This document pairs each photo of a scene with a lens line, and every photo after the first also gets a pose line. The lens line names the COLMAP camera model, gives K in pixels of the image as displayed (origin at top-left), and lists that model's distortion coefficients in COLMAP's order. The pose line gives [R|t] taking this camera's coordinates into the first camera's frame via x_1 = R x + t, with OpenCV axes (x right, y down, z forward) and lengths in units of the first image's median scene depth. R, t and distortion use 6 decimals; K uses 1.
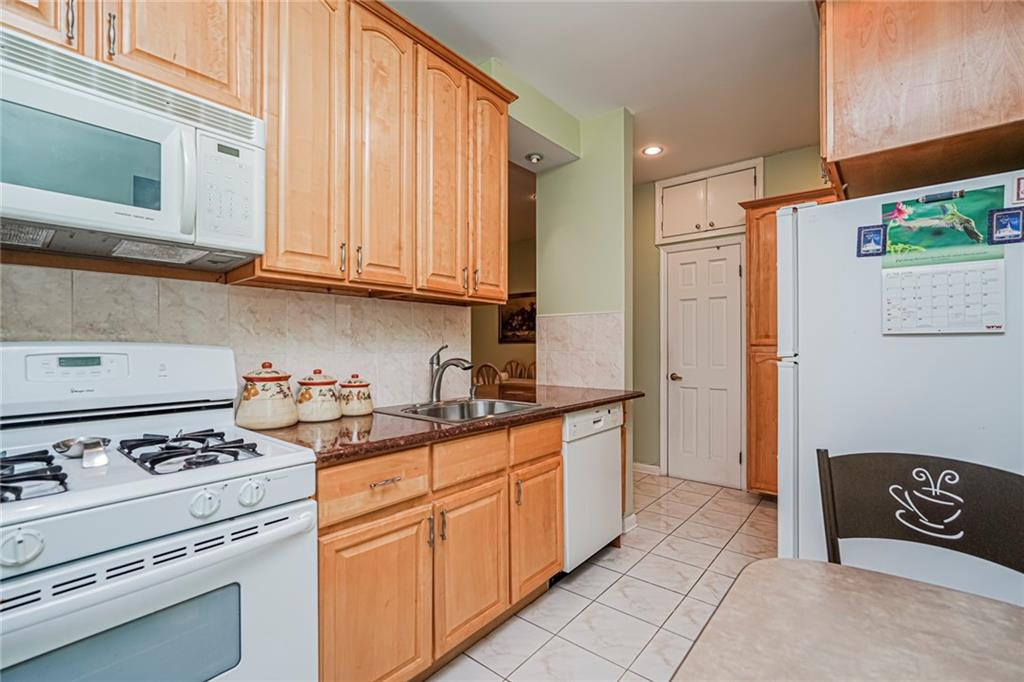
lens RADIAL K [[450.0, 0, 508.0], [0, 450.0, 343.1], [0, 0, 1]] dist [-0.015285, 0.008019]
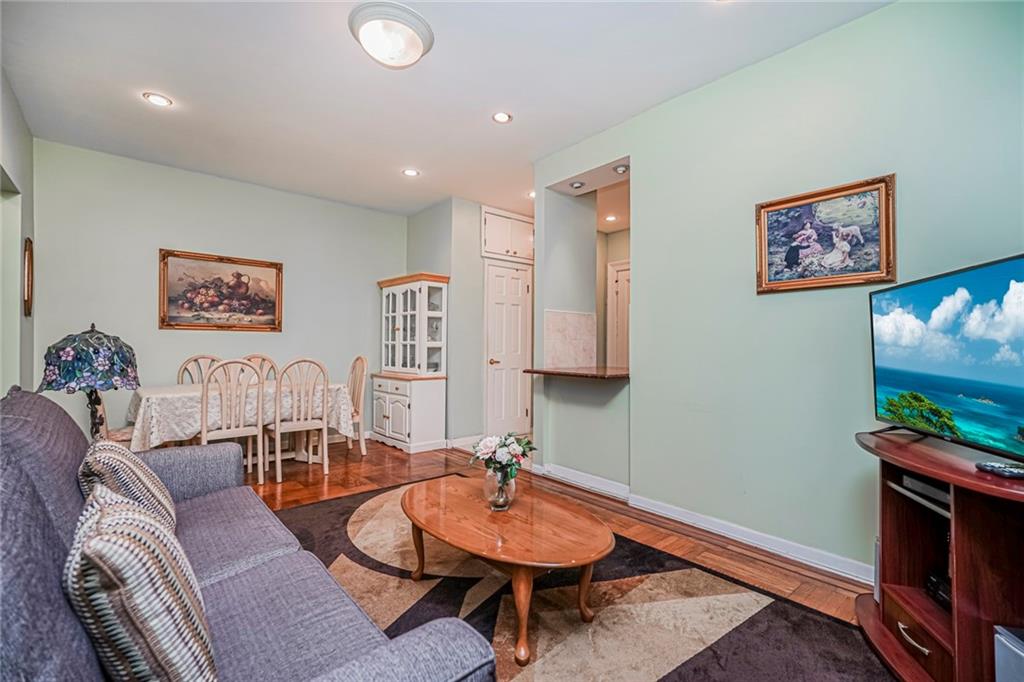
lens RADIAL K [[450.0, 0, 510.8], [0, 450.0, 342.1], [0, 0, 1]] dist [-0.015285, 0.008019]
pose [[0.147516, 0.006503, 0.989038, -1.010941], [-0.012132, 0.999915, -0.004765, 0.027868], [-0.988985, -0.011296, 0.147582, 0.837540]]
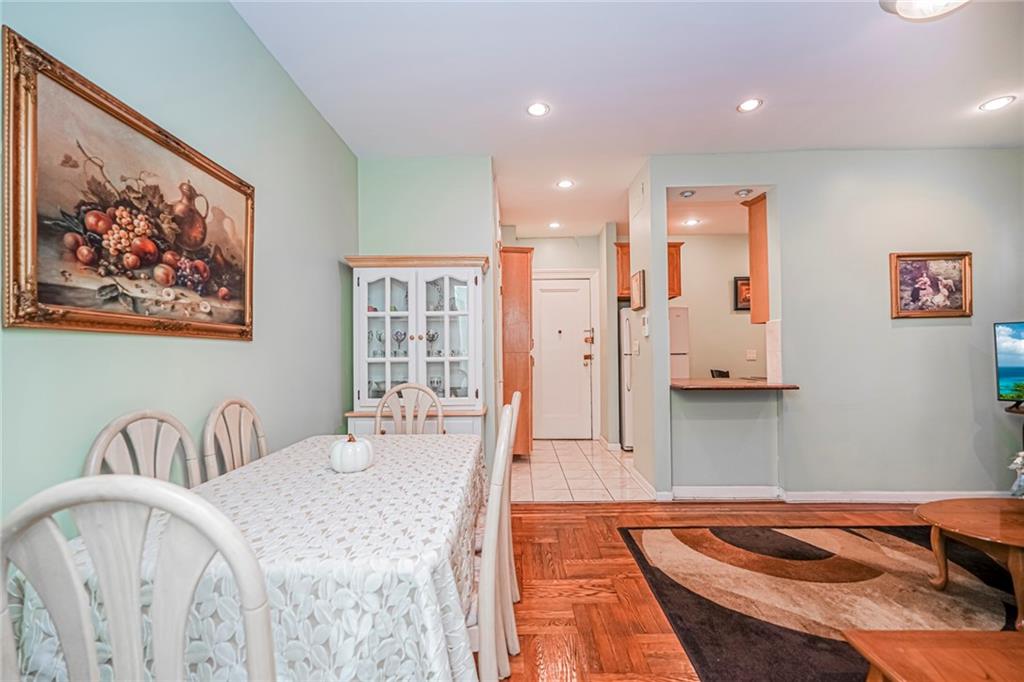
lens RADIAL K [[450.0, 0, 514.4], [0, 450.0, 347.6], [0, 0, 1]] dist [-0.015285, 0.008019]
pose [[-0.638137, 0.015637, 0.769764, -0.479925], [0.003768, 0.999845, -0.017188, 0.020041], [-0.769913, -0.008068, -0.638097, 1.798560]]
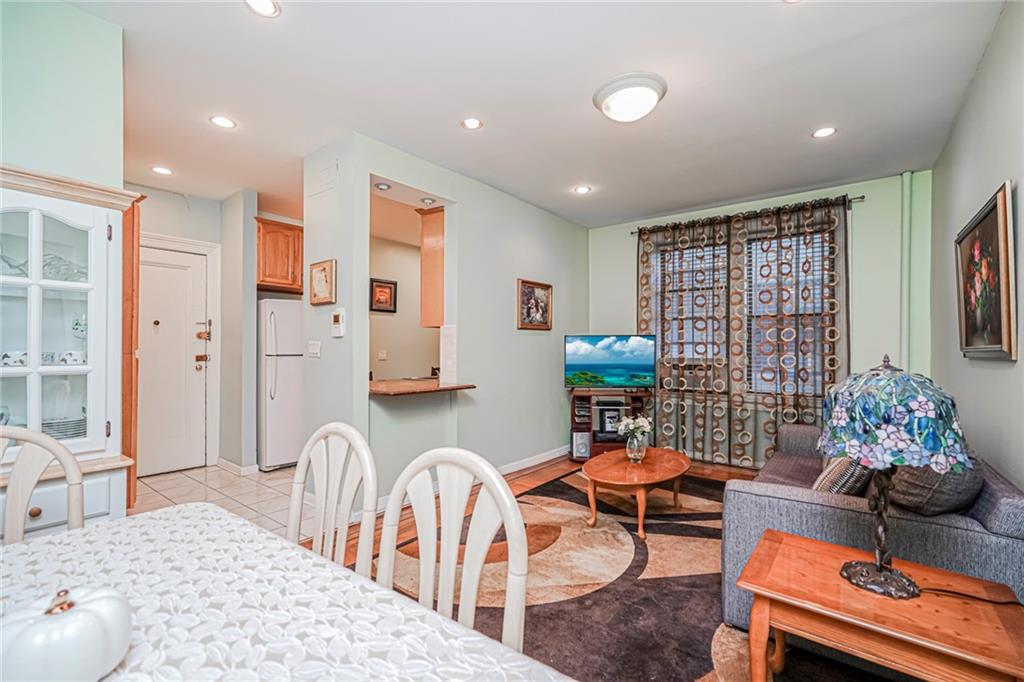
lens RADIAL K [[450.0, 0, 514.3], [0, 450.0, 346.9], [0, 0, 1]] dist [-0.015285, 0.008019]
pose [[-0.998999, -0.002248, -0.044683, -0.193754], [-0.001848, 0.999958, -0.008978, 0.005706], [0.044701, -0.008887, -0.998961, 1.815913]]
